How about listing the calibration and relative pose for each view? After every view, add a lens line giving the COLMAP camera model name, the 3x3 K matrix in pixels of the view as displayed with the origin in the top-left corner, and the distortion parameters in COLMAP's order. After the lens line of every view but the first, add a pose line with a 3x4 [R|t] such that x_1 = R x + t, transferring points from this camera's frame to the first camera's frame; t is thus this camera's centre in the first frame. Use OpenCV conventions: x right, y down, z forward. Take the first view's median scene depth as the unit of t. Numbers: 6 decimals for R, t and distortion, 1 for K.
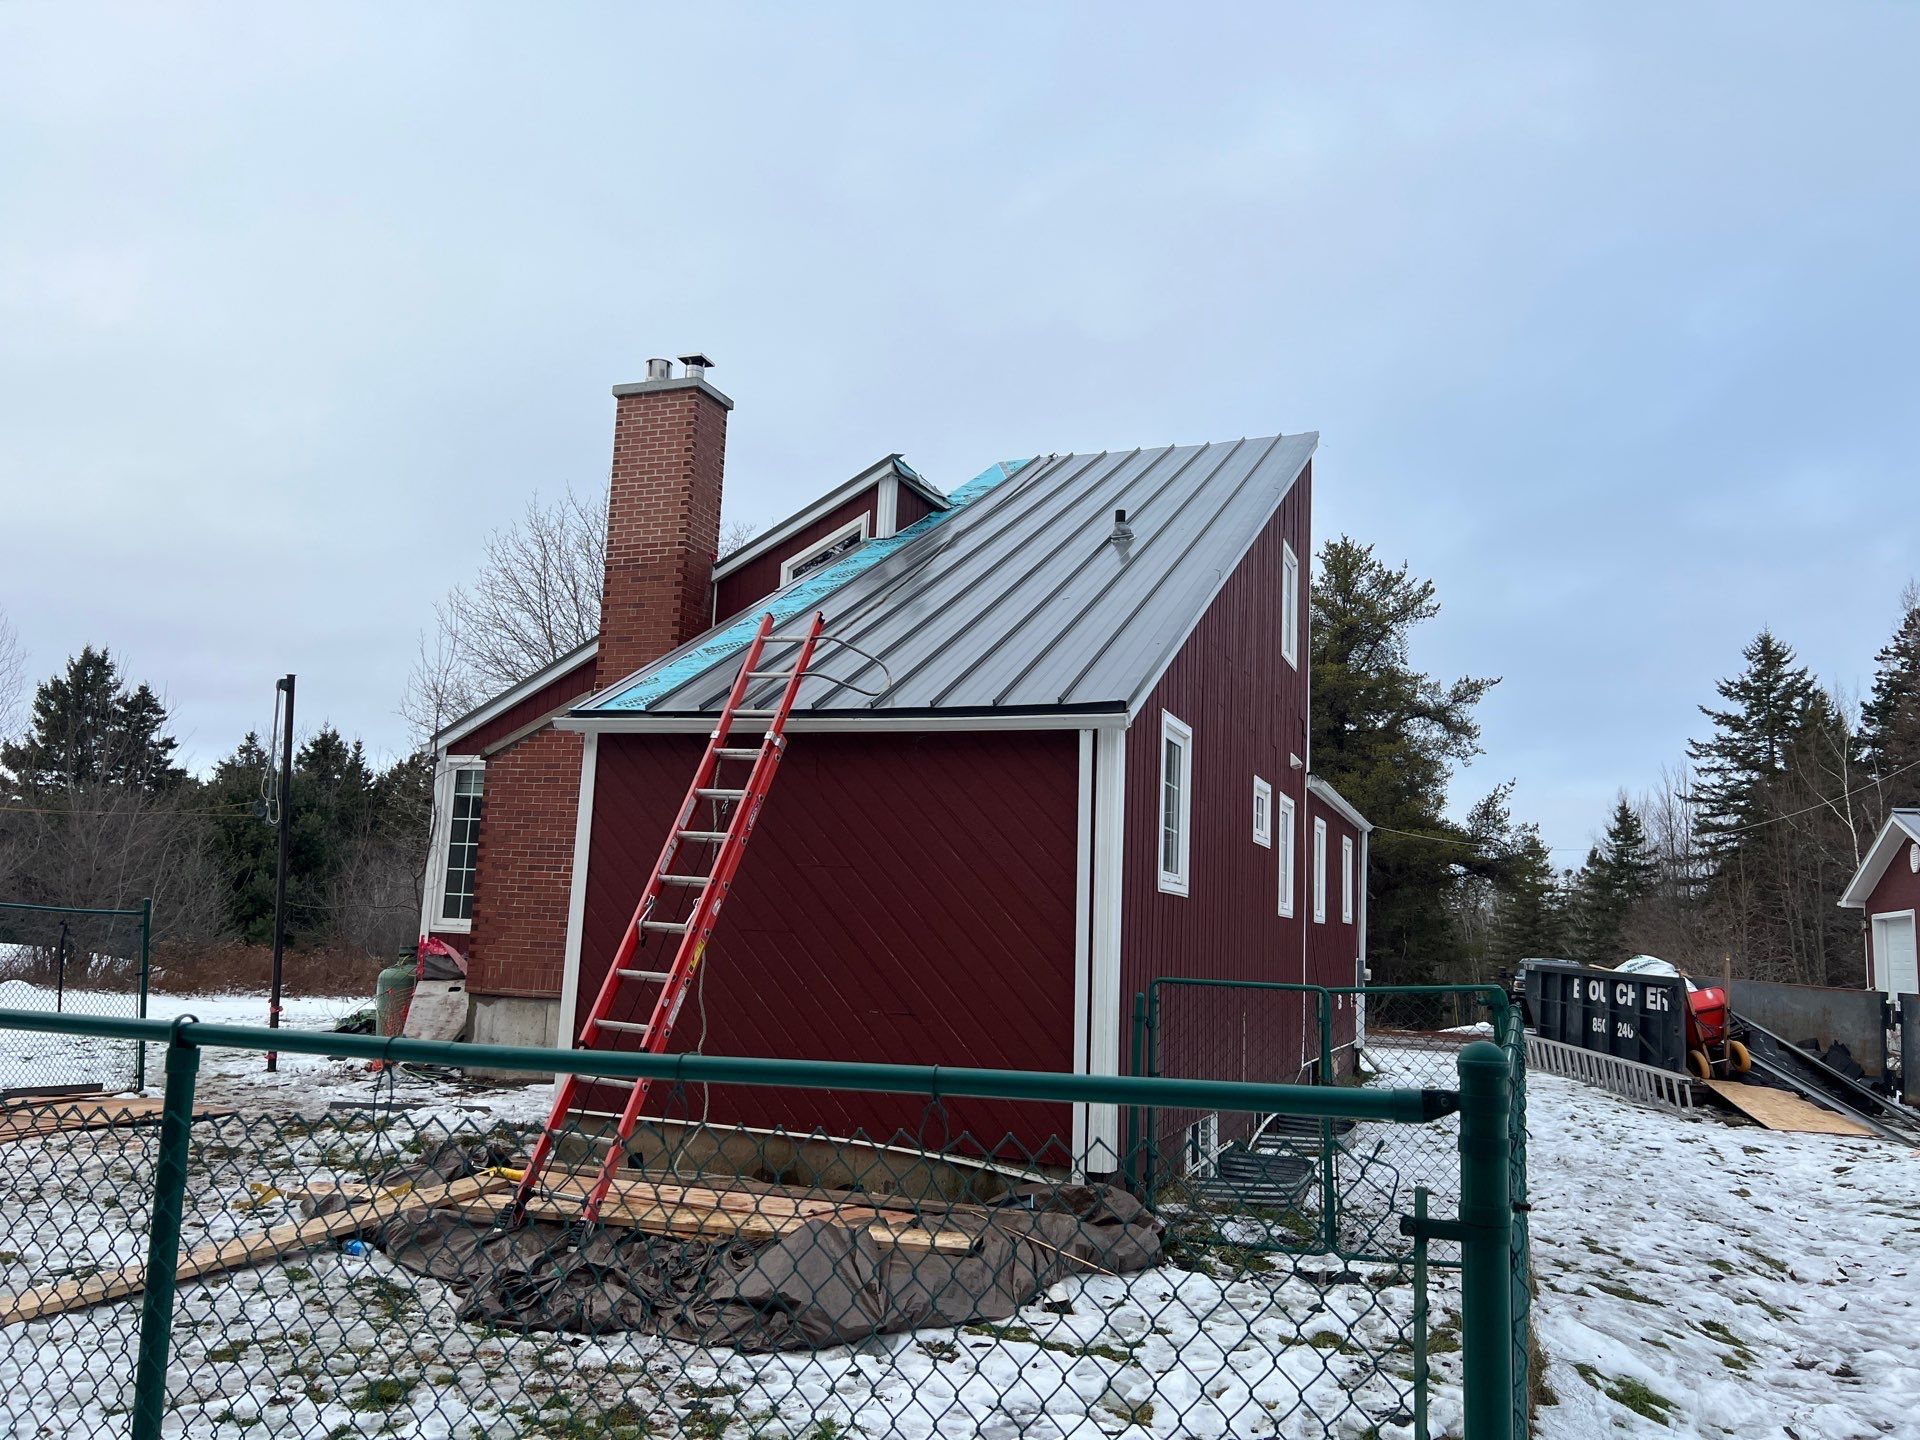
lens RADIAL K [[1441.0, 0, 961.9], [0, 1441.0, 723.7], [0, 0, 1]] dist [0.044400, -0.043634]
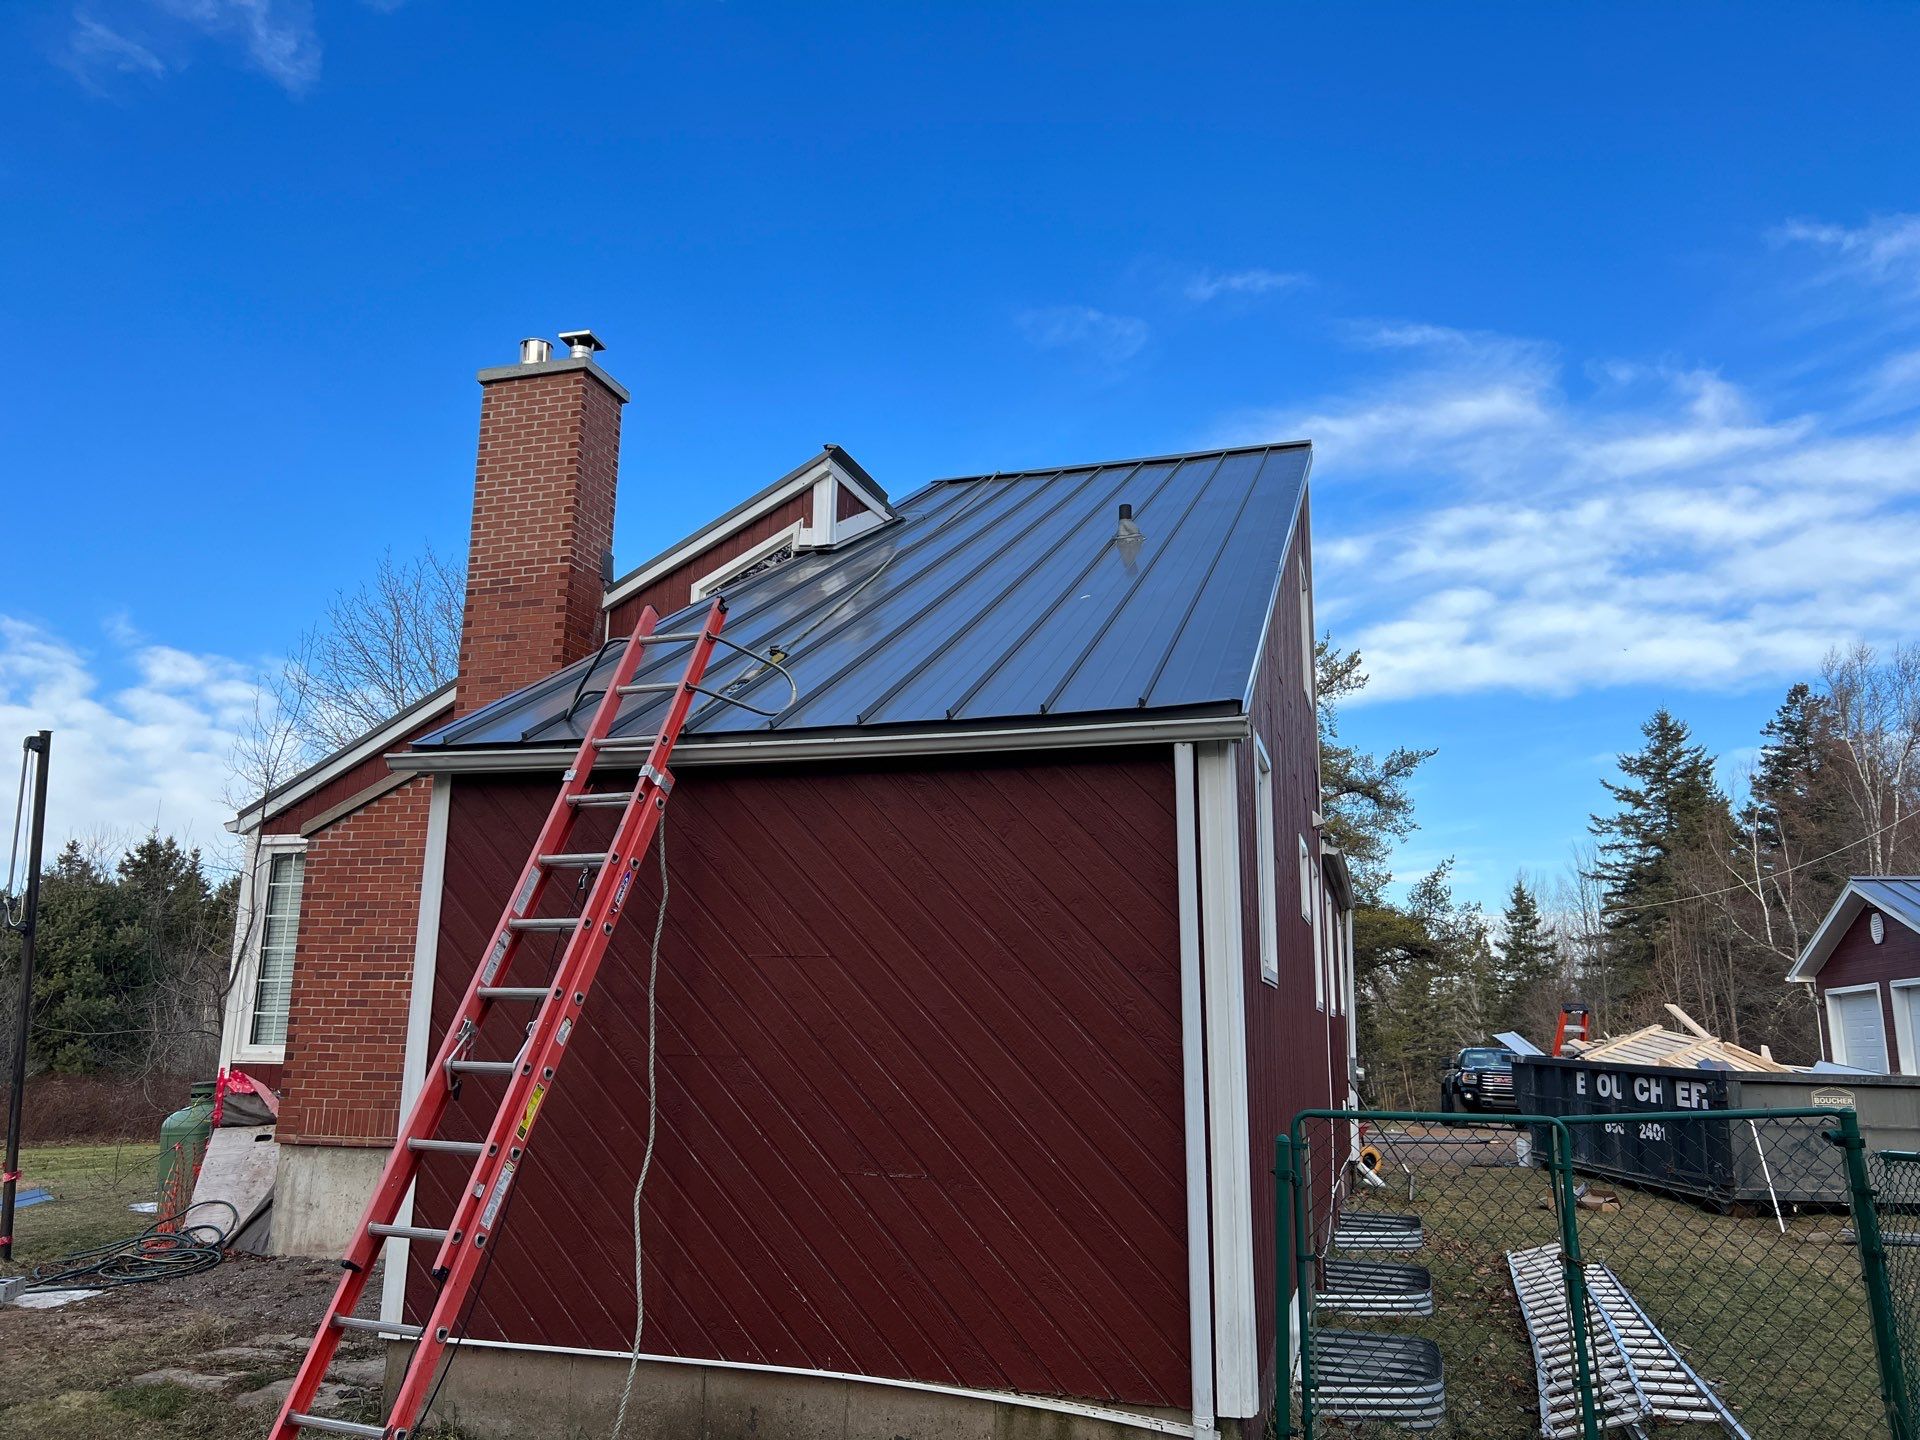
lens RADIAL K [[1441.0, 0, 957.6], [0, 1441.0, 719.1], [0, 0, 1]] dist [0.044400, -0.043634]
pose [[0.996421, -0.011872, 0.083689, -0.022864], [0.017733, 0.997414, -0.069648, 0.011204], [-0.082645, 0.070883, 0.994055, 0.096683]]
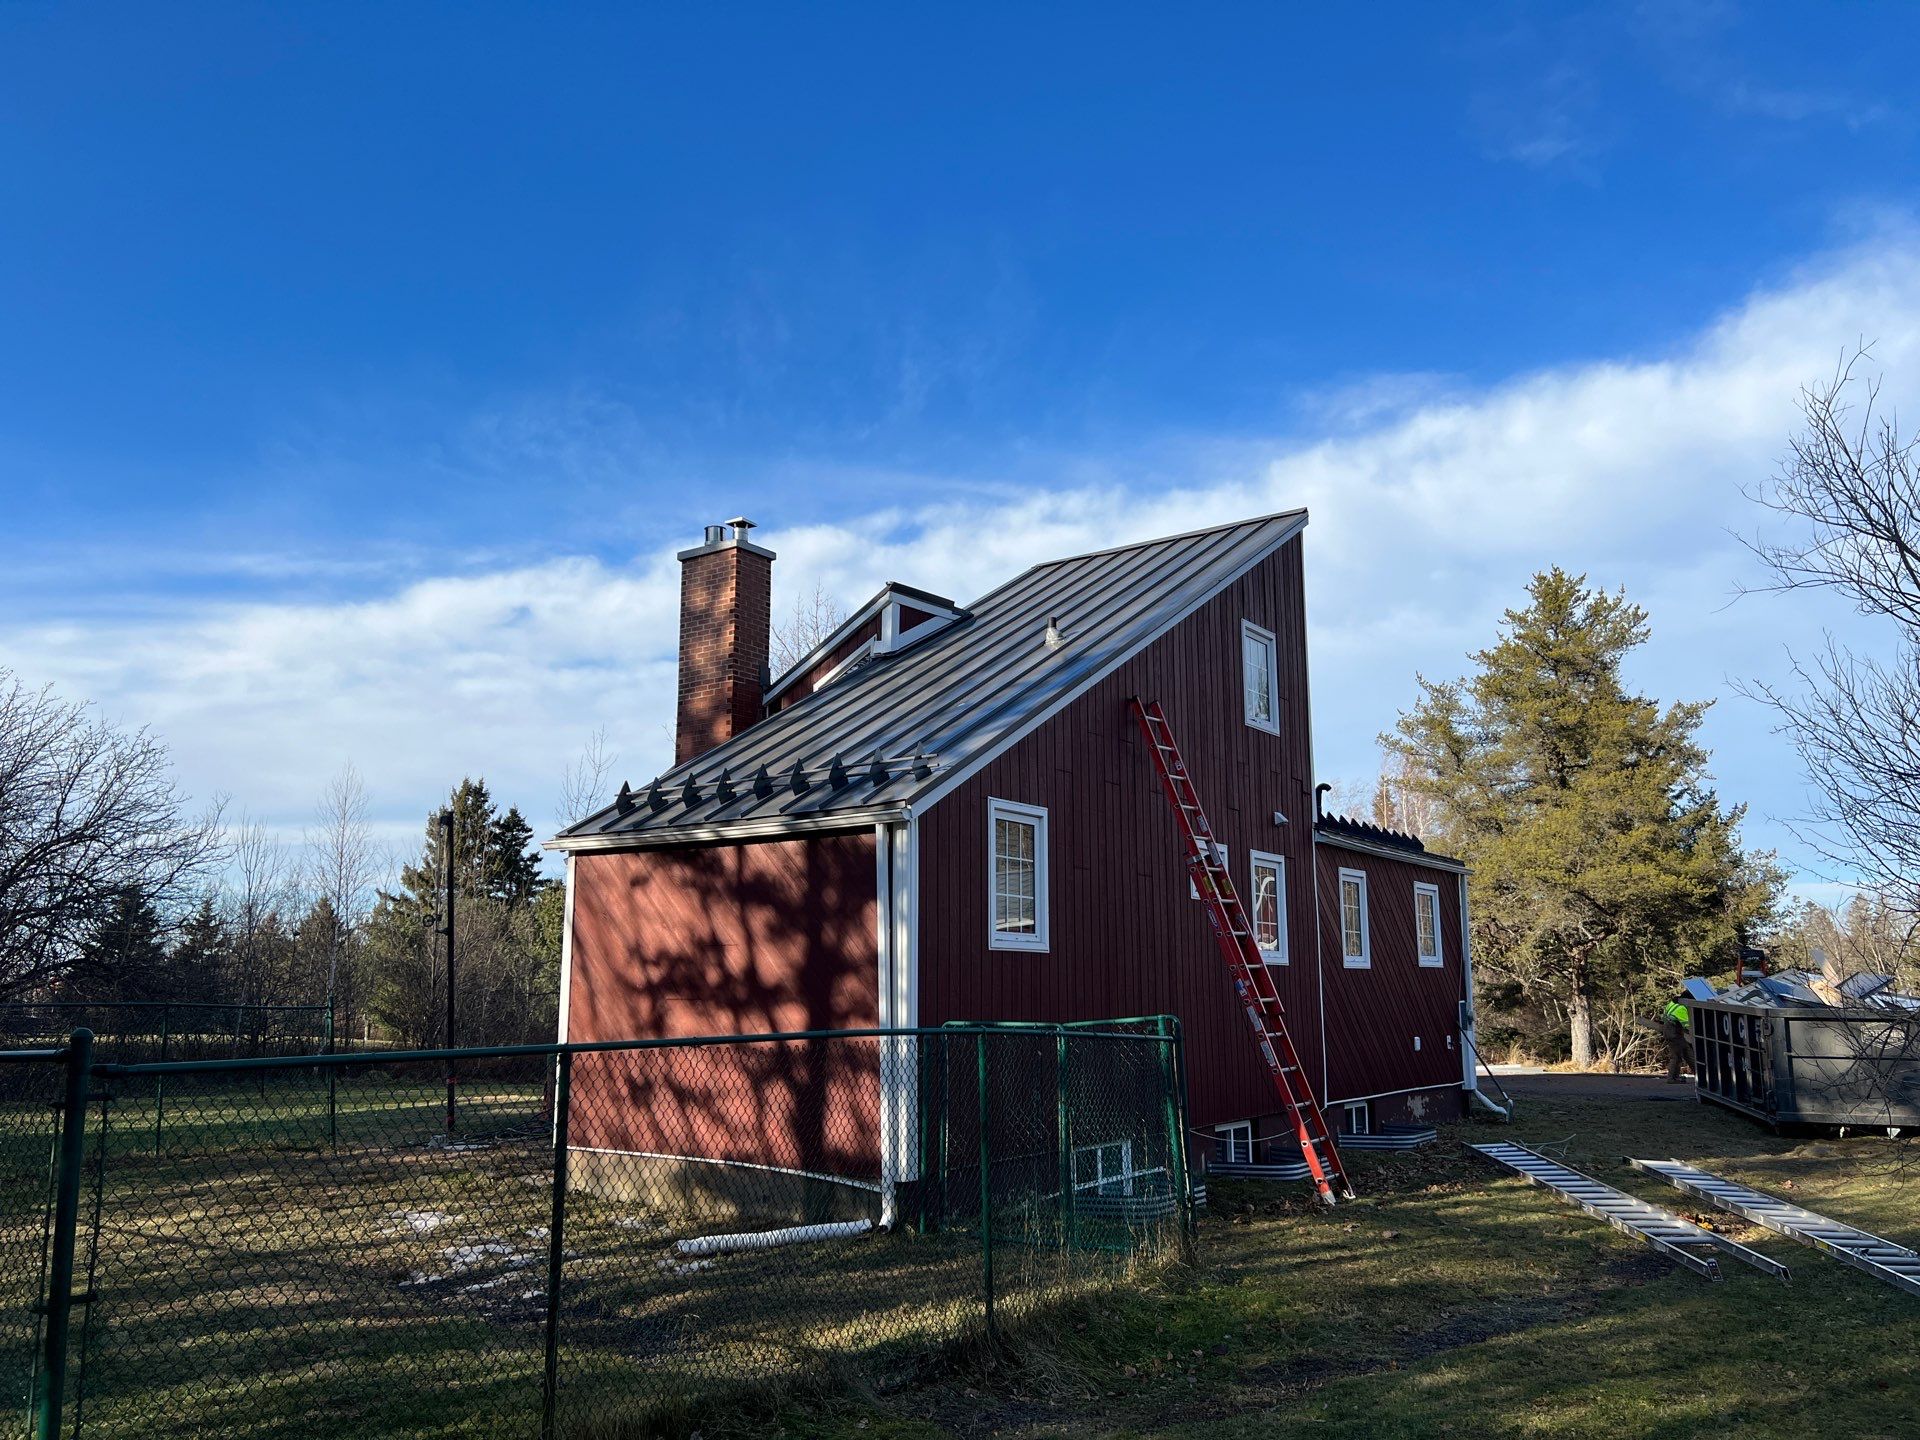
lens RADIAL K [[1441.0, 0, 965.6], [0, 1441.0, 721.2], [0, 0, 1]] dist [0.044400, -0.043634]
pose [[0.967529, -0.090727, -0.235918, 0.137358], [0.079289, 0.995189, -0.057545, -0.001666], [0.240004, 0.036971, 0.970068, -0.060382]]
